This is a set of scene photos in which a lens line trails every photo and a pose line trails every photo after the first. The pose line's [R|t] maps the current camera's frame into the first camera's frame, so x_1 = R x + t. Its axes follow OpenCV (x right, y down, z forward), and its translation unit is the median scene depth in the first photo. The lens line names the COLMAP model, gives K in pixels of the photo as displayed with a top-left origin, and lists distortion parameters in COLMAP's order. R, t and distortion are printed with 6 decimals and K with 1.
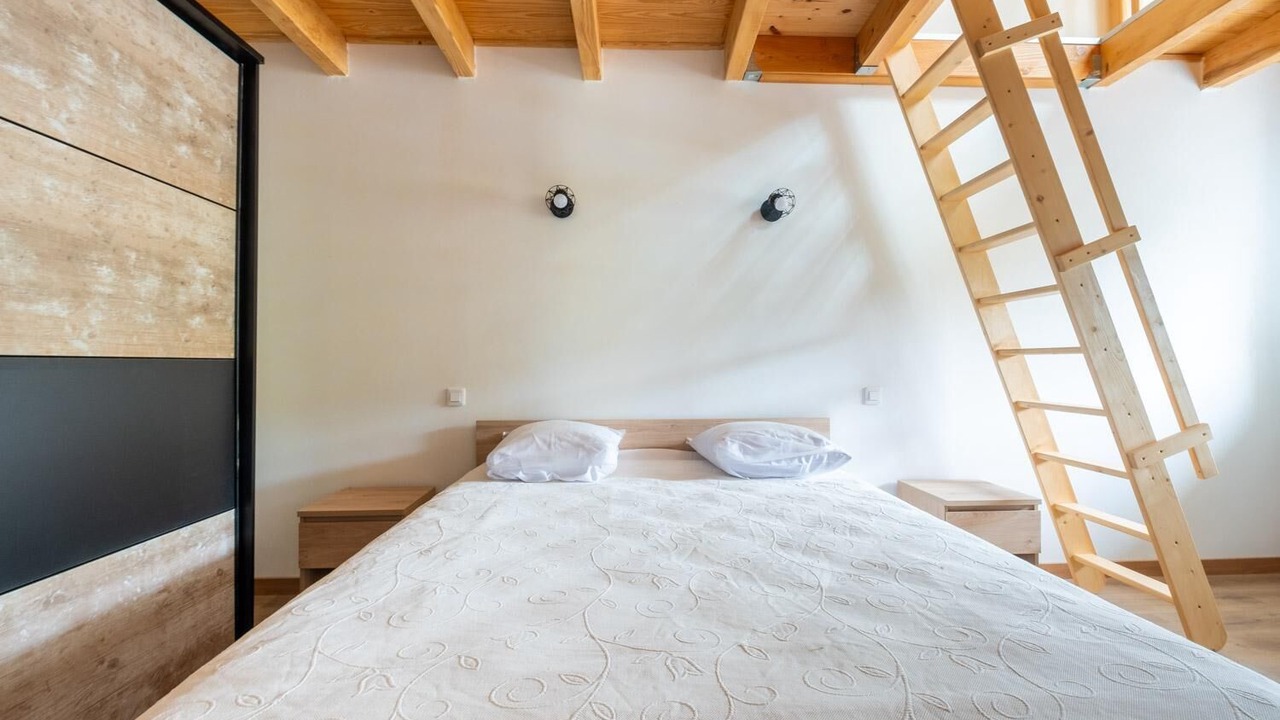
lens RADIAL K [[554.3, 0, 637.8], [0, 554.3, 356.2], [0, 0, 1]] dist [0.011146, -0.008014]
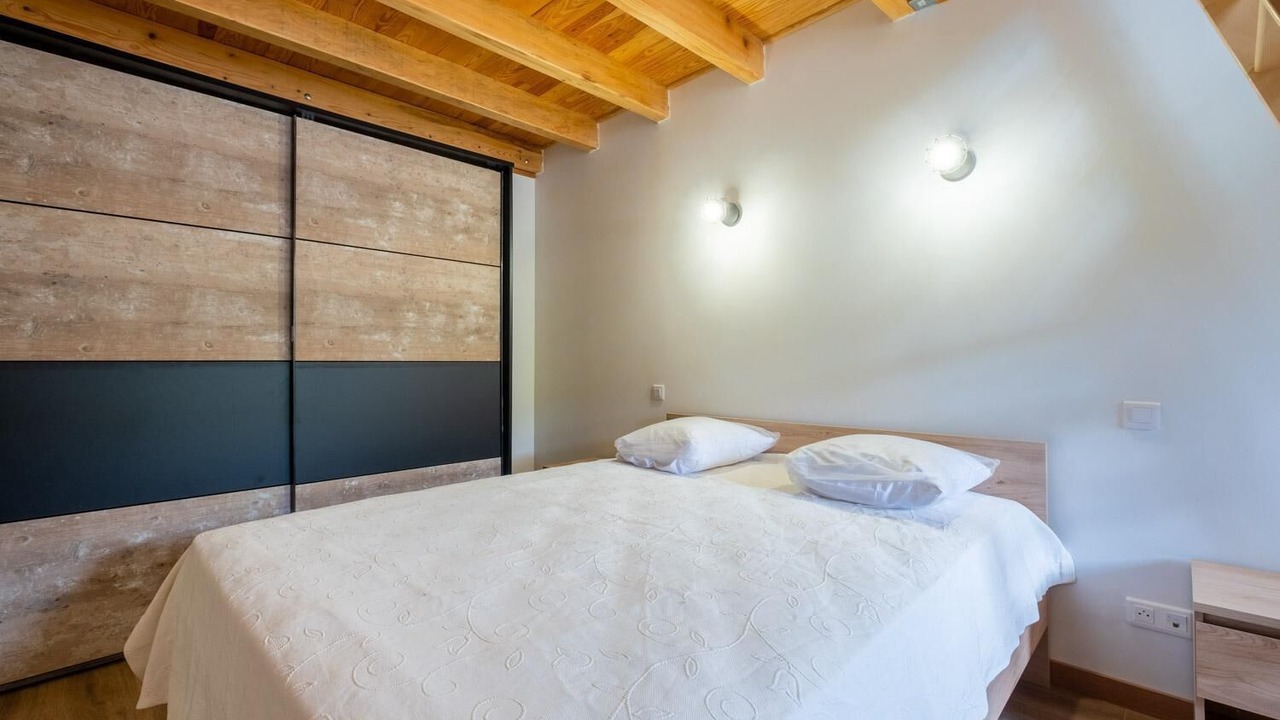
lens RADIAL K [[554.3, 0, 637.8], [0, 554.3, 356.2], [0, 0, 1]] dist [0.011146, -0.008014]
pose [[0.683386, -0.010105, -0.729988, 0.768938], [0.010880, 0.999934, -0.003655, -0.000435], [0.729976, -0.005444, 0.683451, 0.243056]]
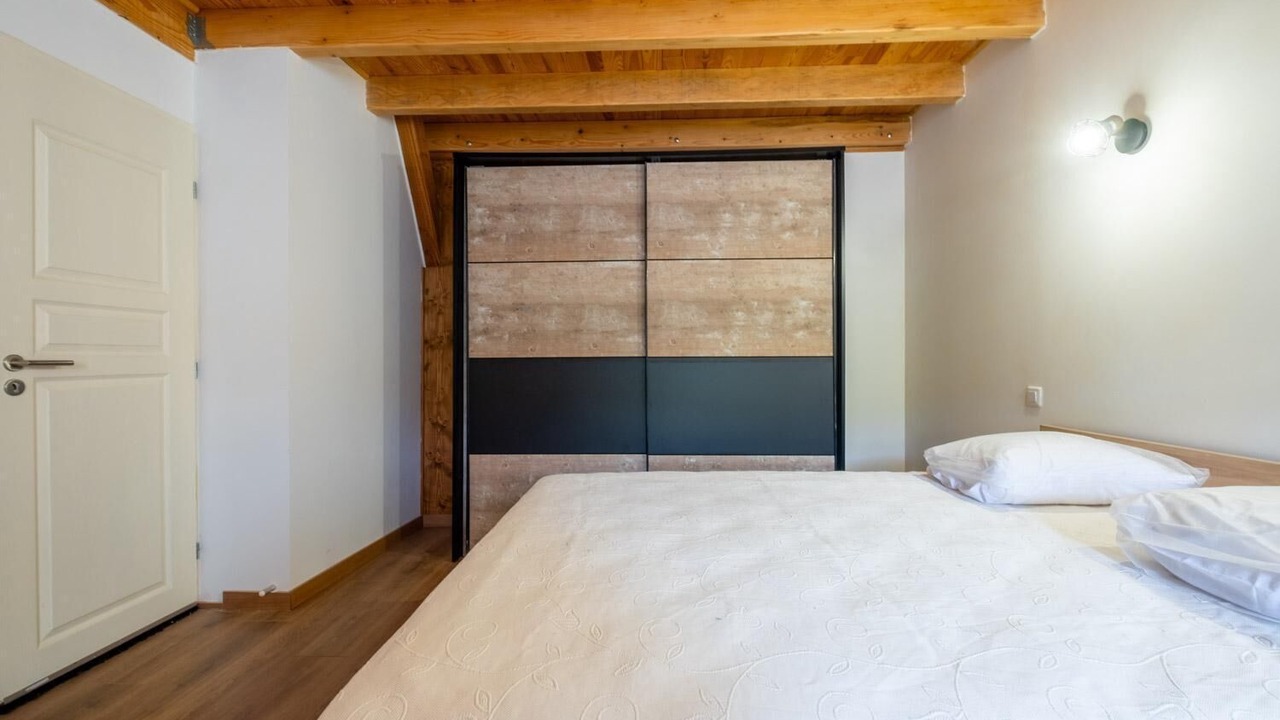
lens RADIAL K [[554.3, 0, 637.8], [0, 554.3, 356.2], [0, 0, 1]] dist [0.011146, -0.008014]
pose [[-0.061355, -0.003692, -0.998109, 0.917903], [0.016503, 0.999853, -0.004713, 0.002813], [0.997980, -0.016761, -0.061285, 0.635745]]
